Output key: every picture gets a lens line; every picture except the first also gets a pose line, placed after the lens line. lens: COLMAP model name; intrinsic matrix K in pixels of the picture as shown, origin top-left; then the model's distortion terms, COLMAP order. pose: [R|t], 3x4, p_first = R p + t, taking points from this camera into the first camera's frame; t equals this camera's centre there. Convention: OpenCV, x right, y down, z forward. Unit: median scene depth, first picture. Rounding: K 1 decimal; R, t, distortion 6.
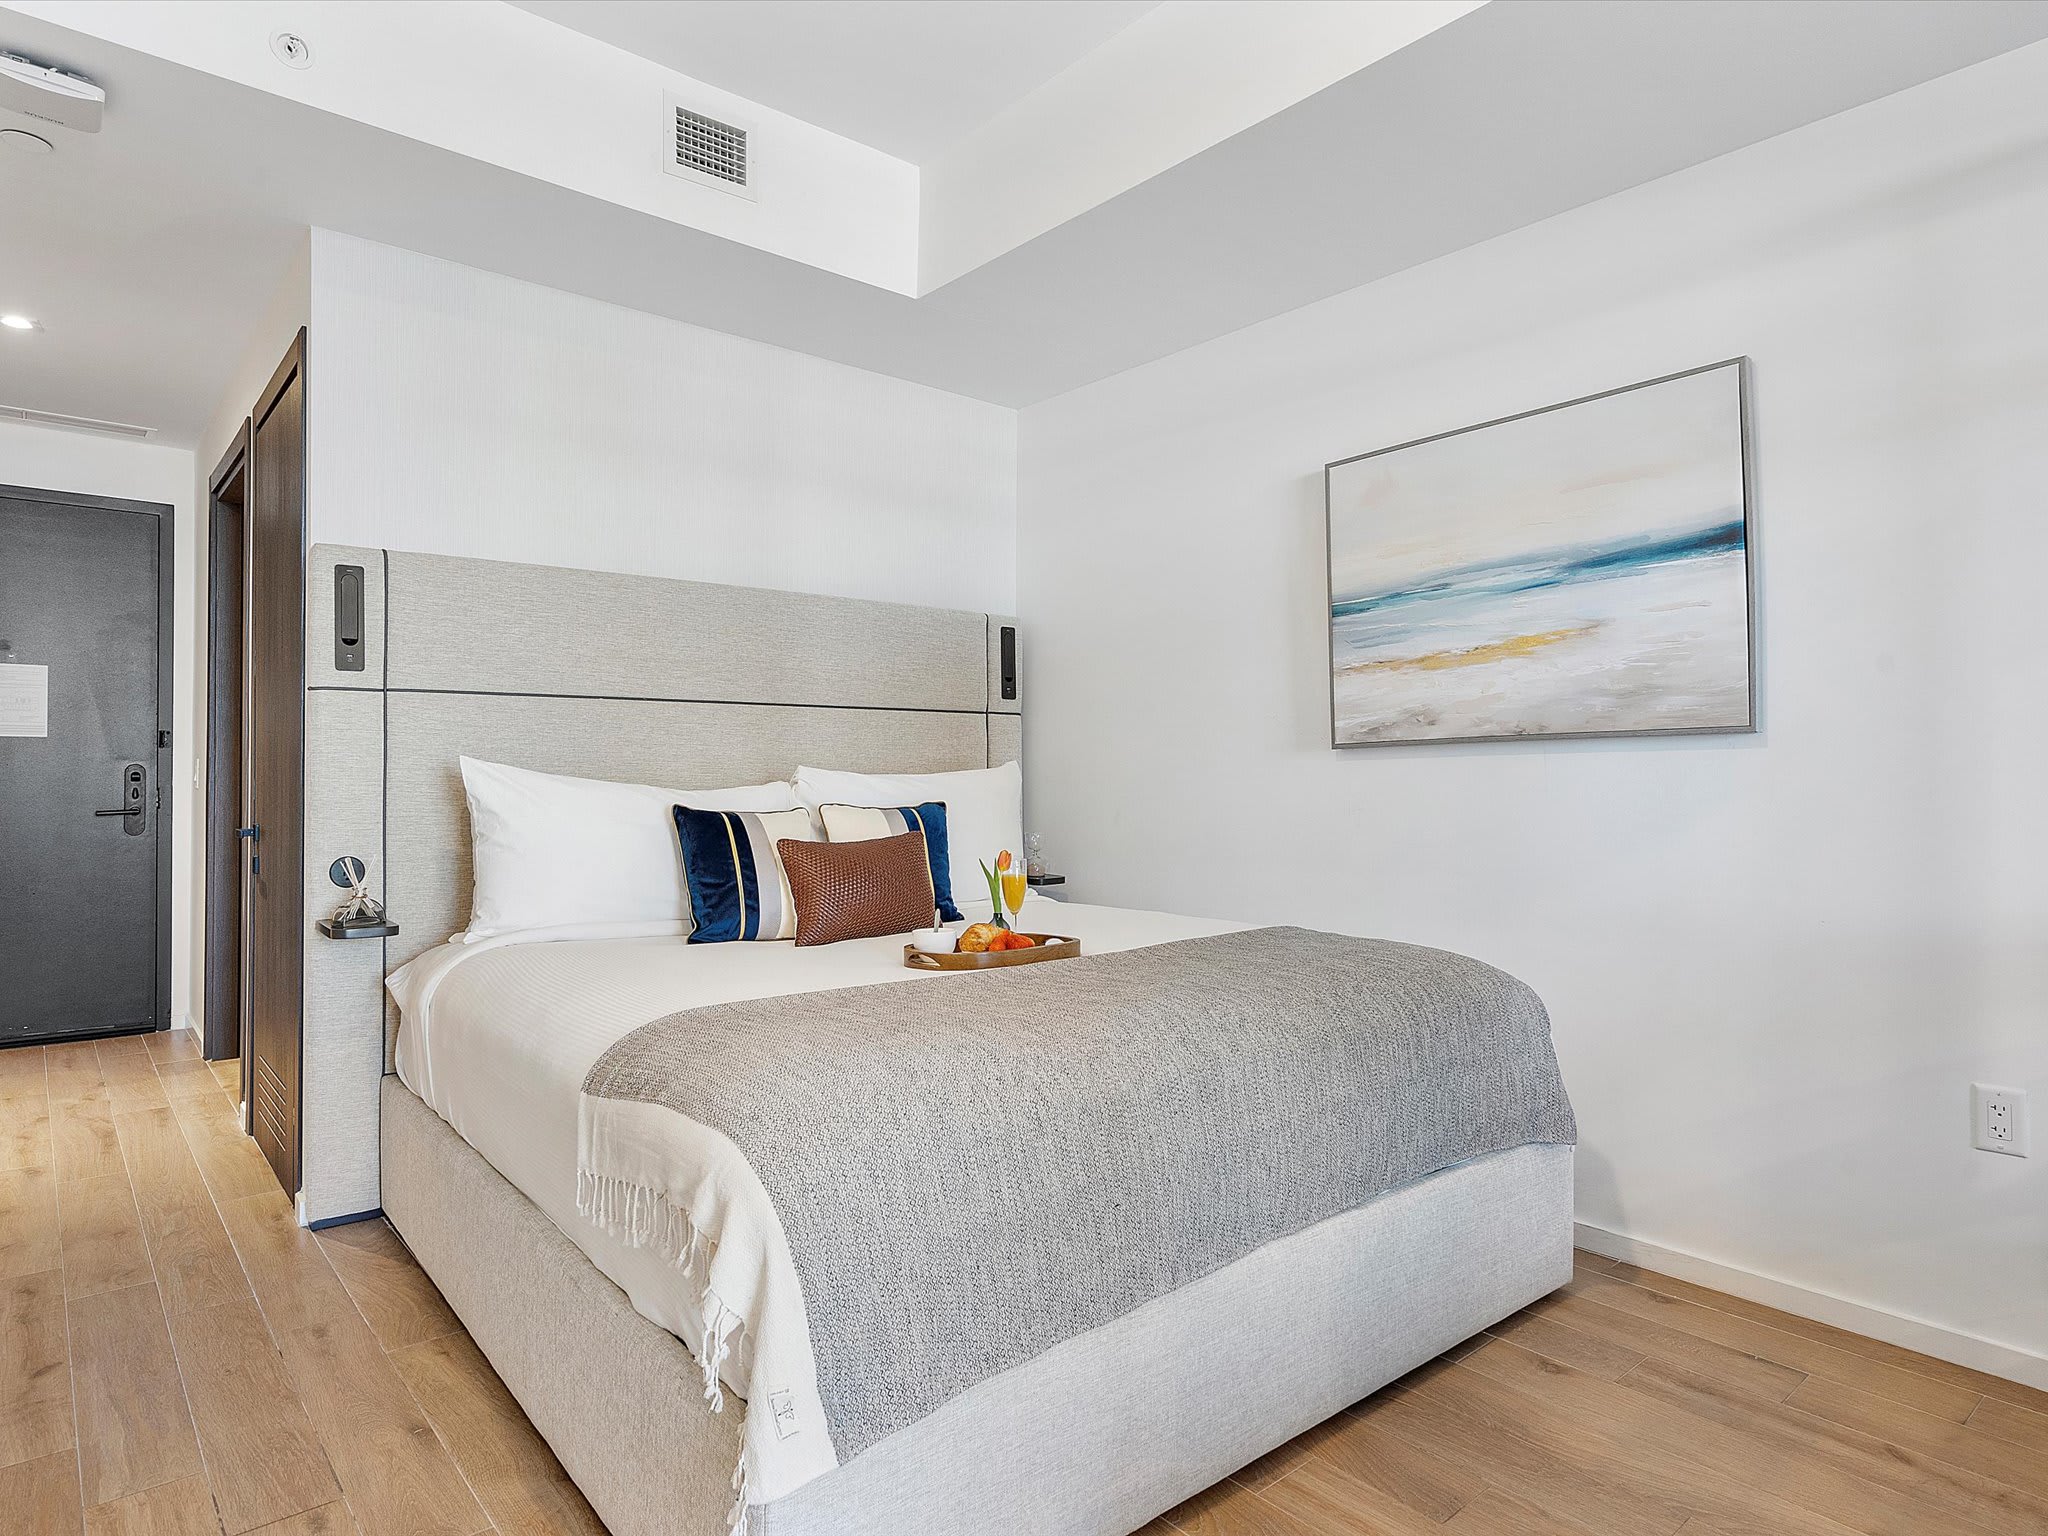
lens RADIAL K [[1168.5, 0, 1030.5], [0, 1168.5, 760.3], [0, 0, 1]] dist [0.002014, 0.001336]
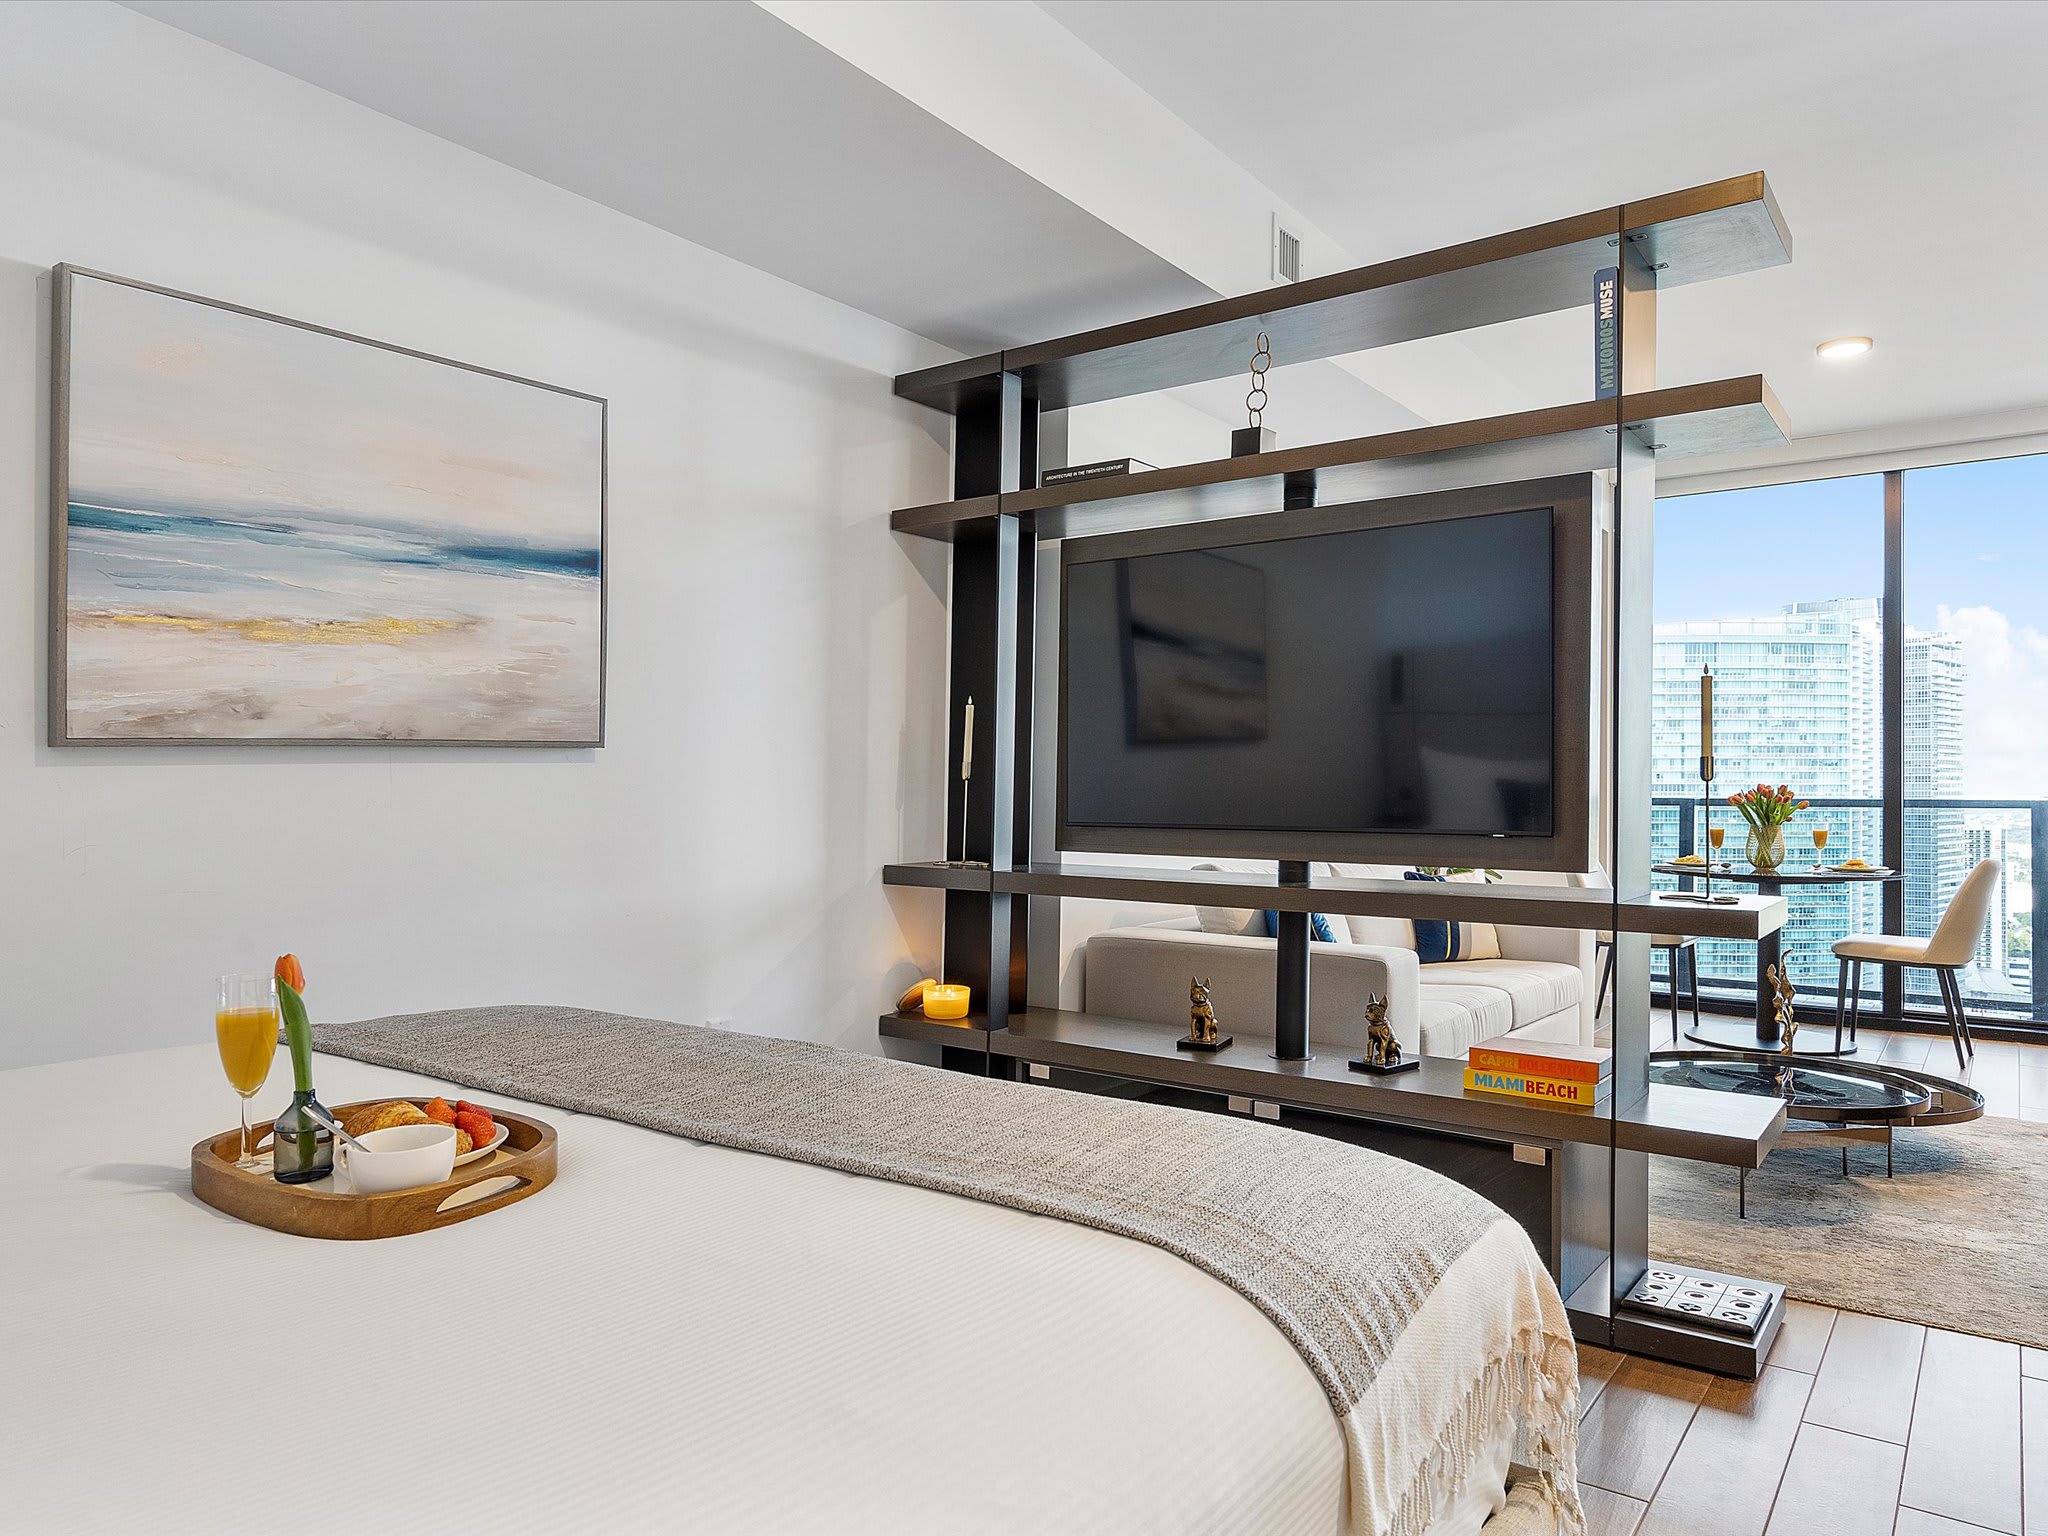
lens RADIAL K [[1329.3, 0, 959.8], [0, 1329.3, 771.7], [0, 0, 1]] dist [-0.000919, -0.001535]
pose [[-0.182659, 0.009327, 0.983132, -0.591952], [-0.010274, 0.999882, -0.011394, 0.007652], [-0.983123, -0.012182, -0.182541, 0.817681]]
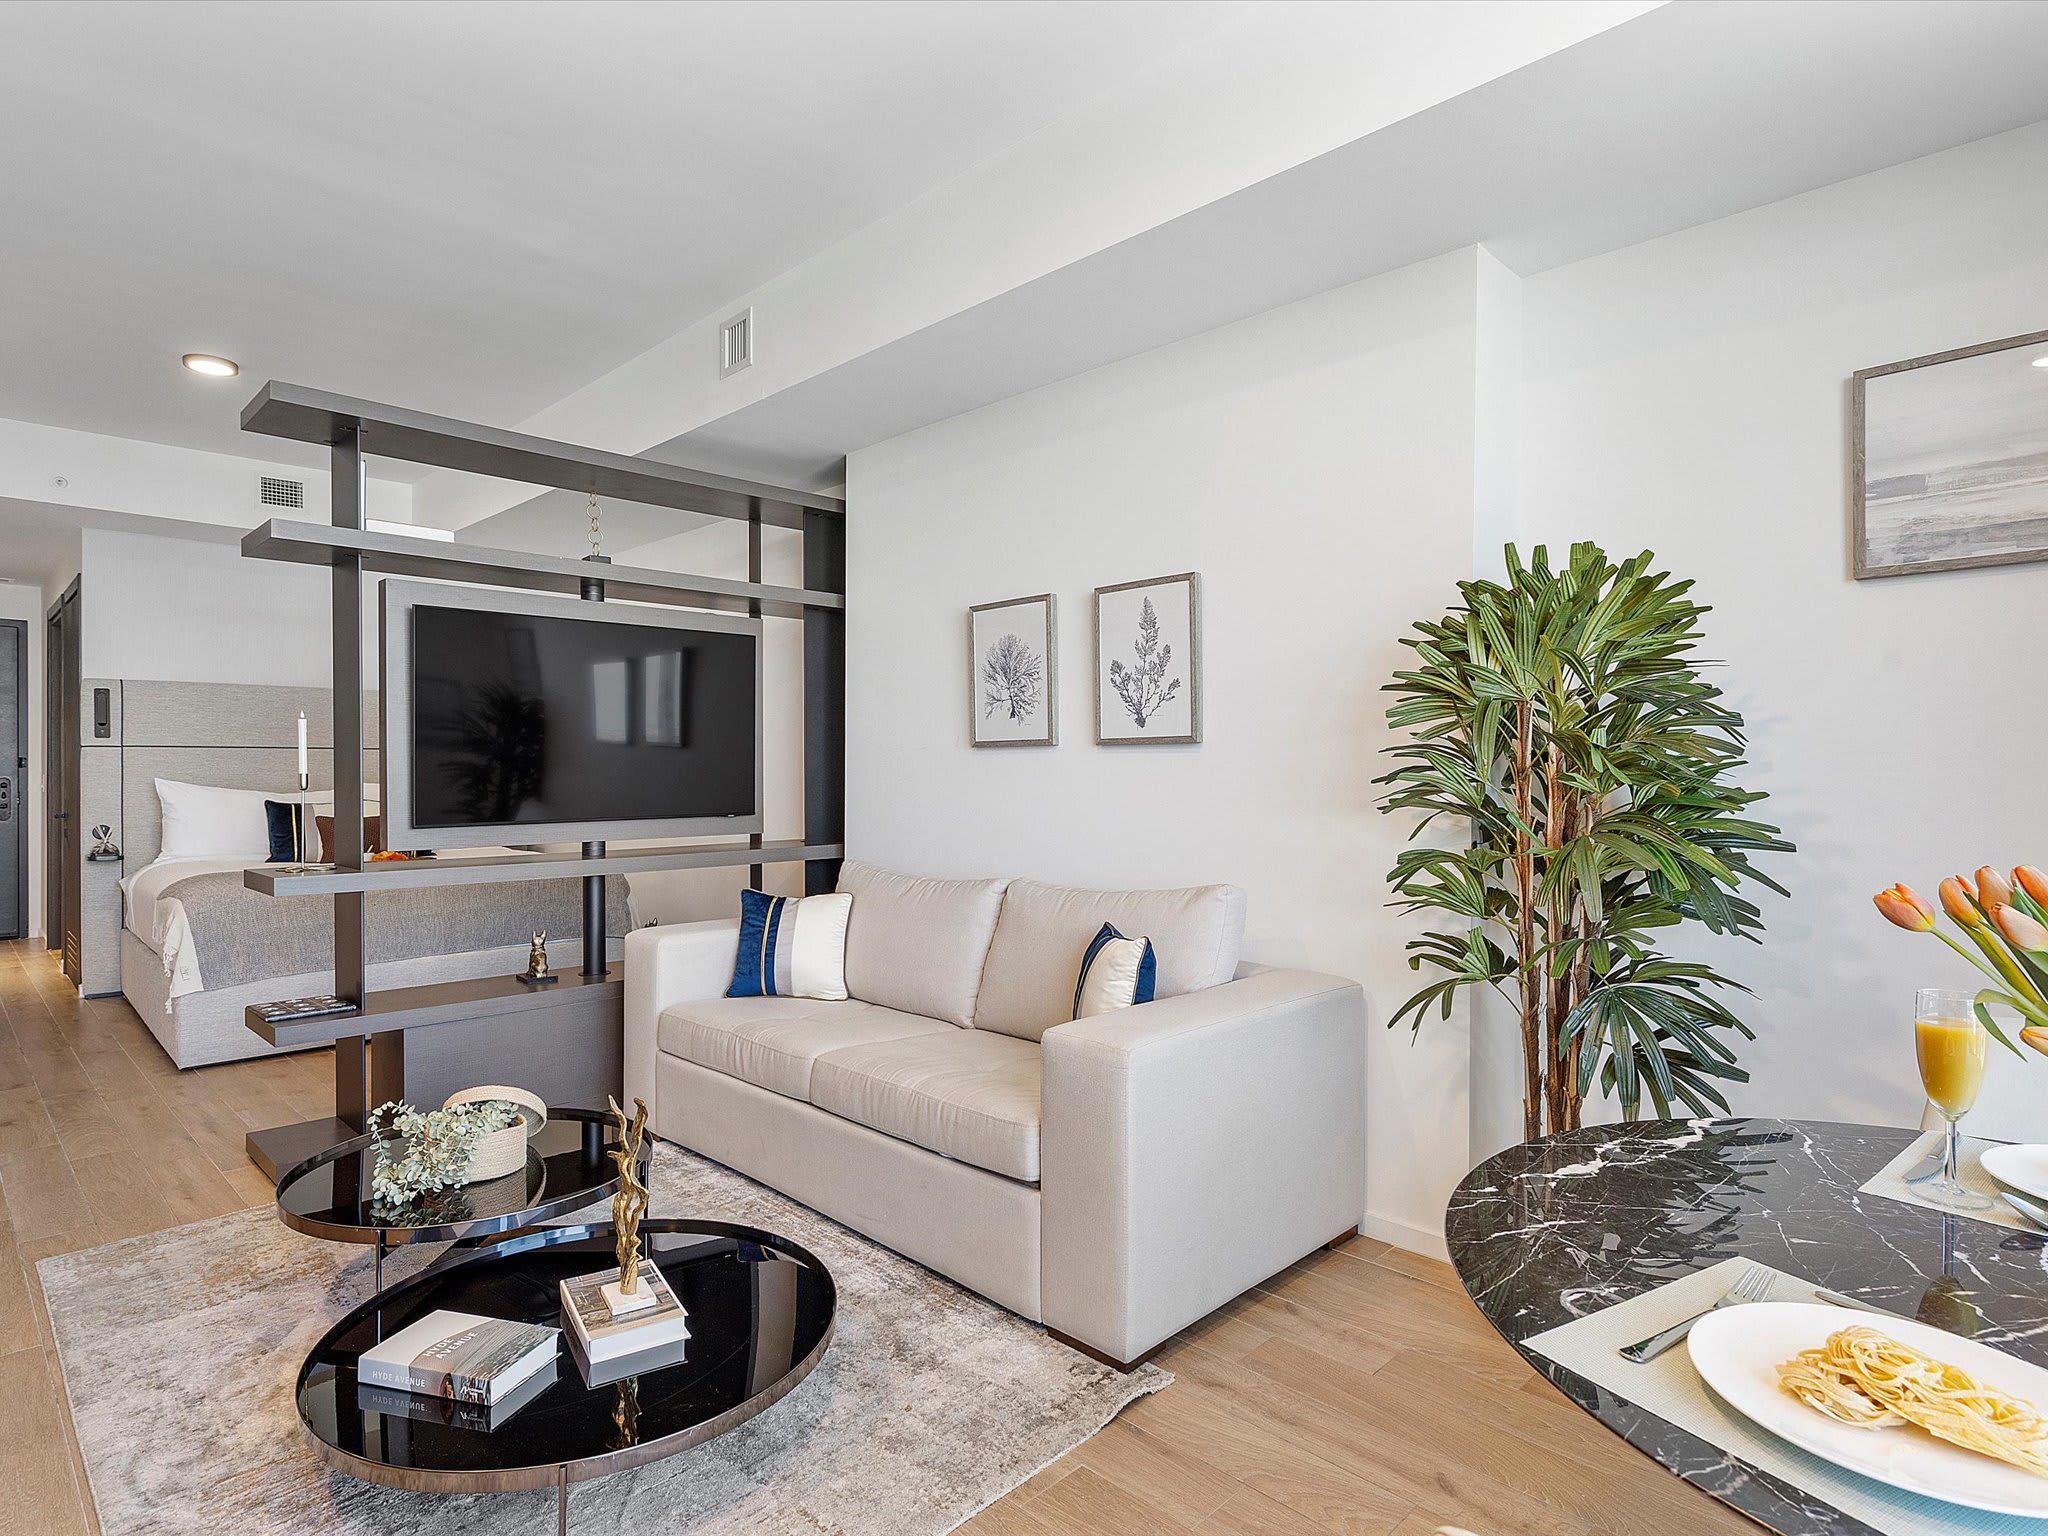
lens RADIAL K [[1081.9, 0, 1036.8], [0, 1081.9, 777.1], [0, 0, 1]] dist [-0.007260, 0.000873]
pose [[0.995150, 0.000109, 0.098372, 0.634984], [-0.001447, 0.999907, 0.013529, -0.023757], [-0.098361, -0.013605, 0.995058, -0.773527]]
